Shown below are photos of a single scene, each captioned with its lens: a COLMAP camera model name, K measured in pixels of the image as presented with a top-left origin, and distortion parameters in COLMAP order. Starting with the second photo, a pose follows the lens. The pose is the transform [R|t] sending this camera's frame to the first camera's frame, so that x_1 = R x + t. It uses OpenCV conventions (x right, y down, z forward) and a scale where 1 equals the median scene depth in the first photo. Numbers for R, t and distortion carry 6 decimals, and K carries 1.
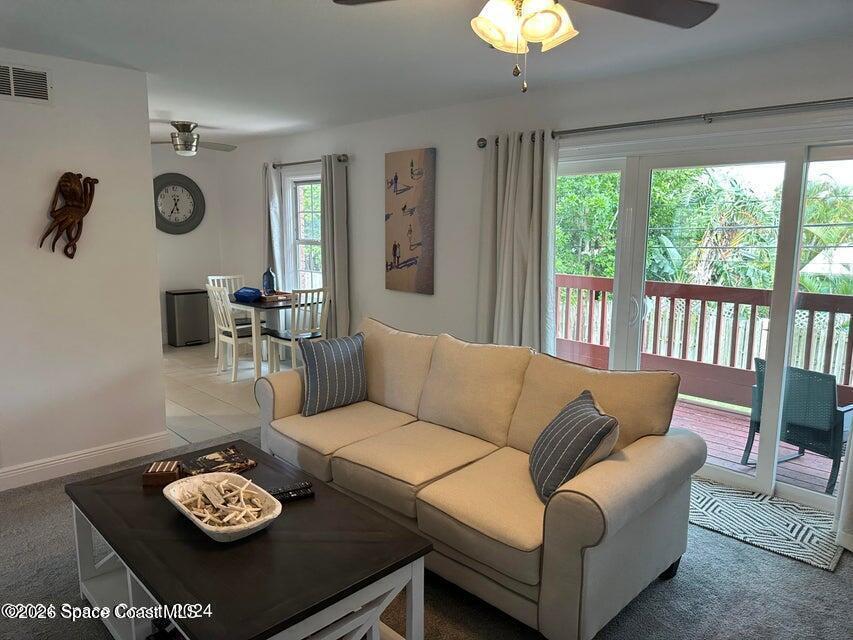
lens RADIAL K [[603.1, 0, 426.0], [0, 603.1, 313.9], [0, 0, 1]] dist [0.111734, -0.127983]
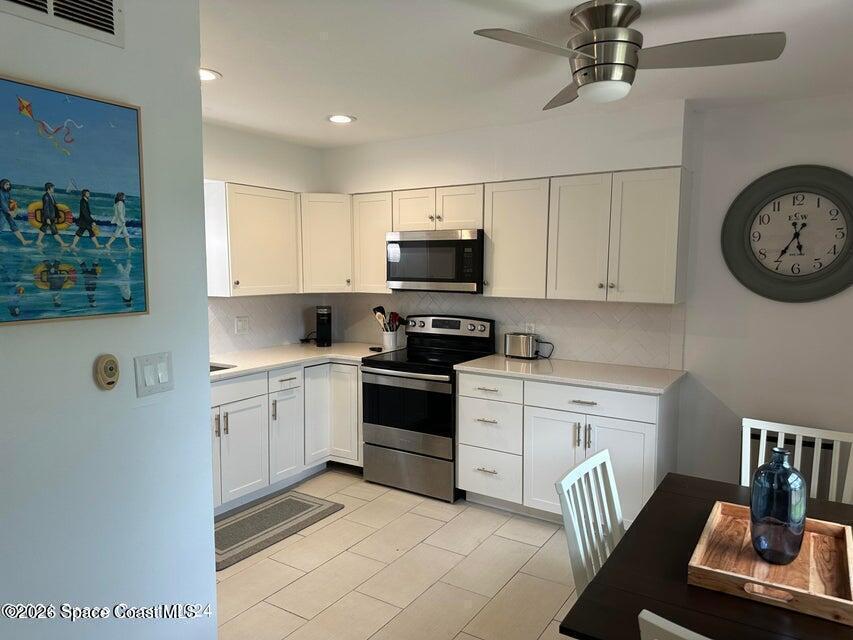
lens RADIAL K [[593.0, 0, 429.3], [0, 593.0, 318.7], [0, 0, 1]] dist [0.100667, -0.120647]
pose [[0.227755, 0.079452, -0.970472, -0.039655], [-0.147734, 0.987947, 0.046212, -0.100226], [0.962446, 0.132846, 0.236747, 0.650516]]
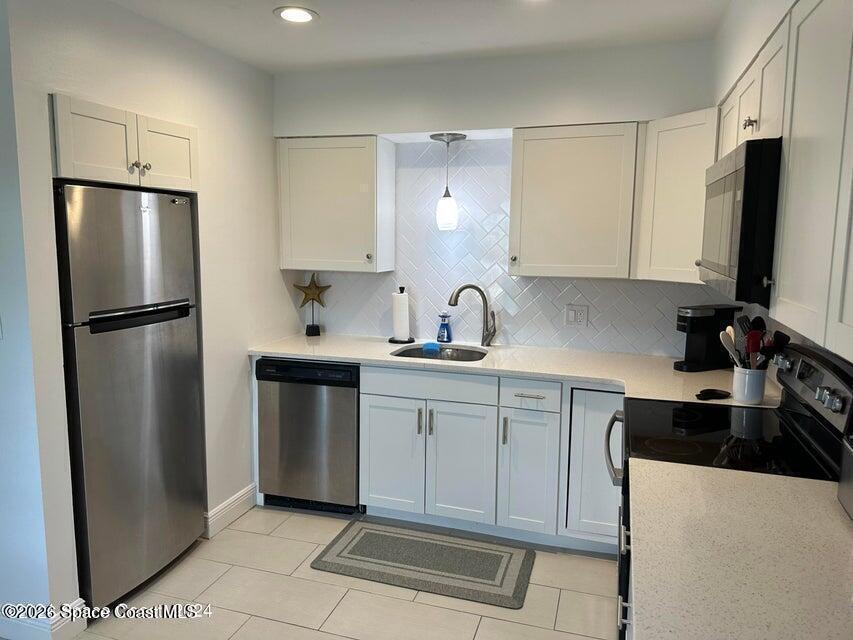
lens RADIAL K [[603.1, 0, 426.0], [0, 603.1, 313.9], [0, 0, 1]] dist [0.111734, -0.127983]
pose [[-0.882197, 0.042193, -0.468987, -0.346900], [-0.091256, 0.961776, 0.258185, -0.148339], [0.461954, 0.270568, -0.844625, 0.947372]]
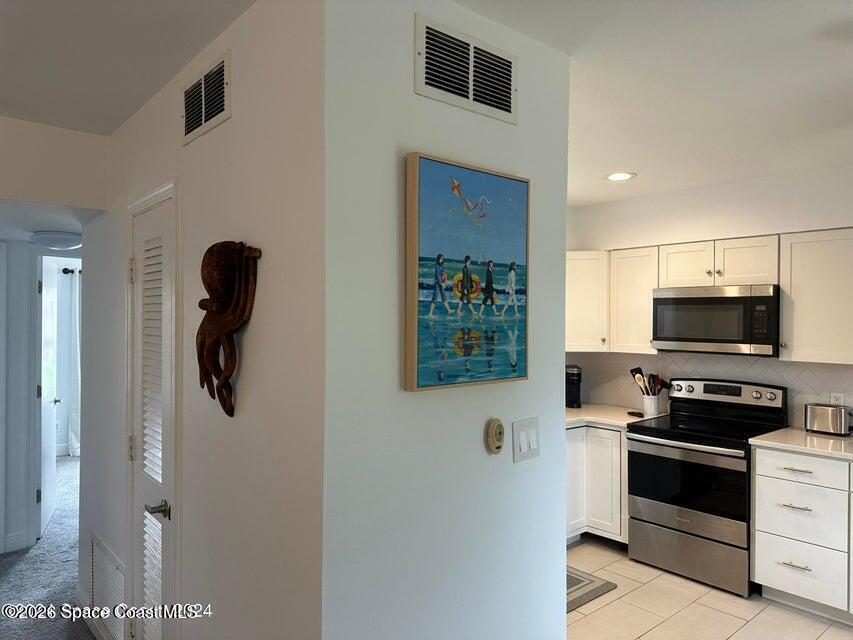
lens RADIAL K [[597.3, 0, 423.4], [0, 597.3, 321.5], [0, 0, 1]] dist [0.080869, -0.107363]
pose [[-0.062222, -0.002736, -0.998059, -0.054929], [-0.155482, 0.987814, 0.006985, -0.092570], [0.985877, 0.155615, -0.061890, 0.569069]]
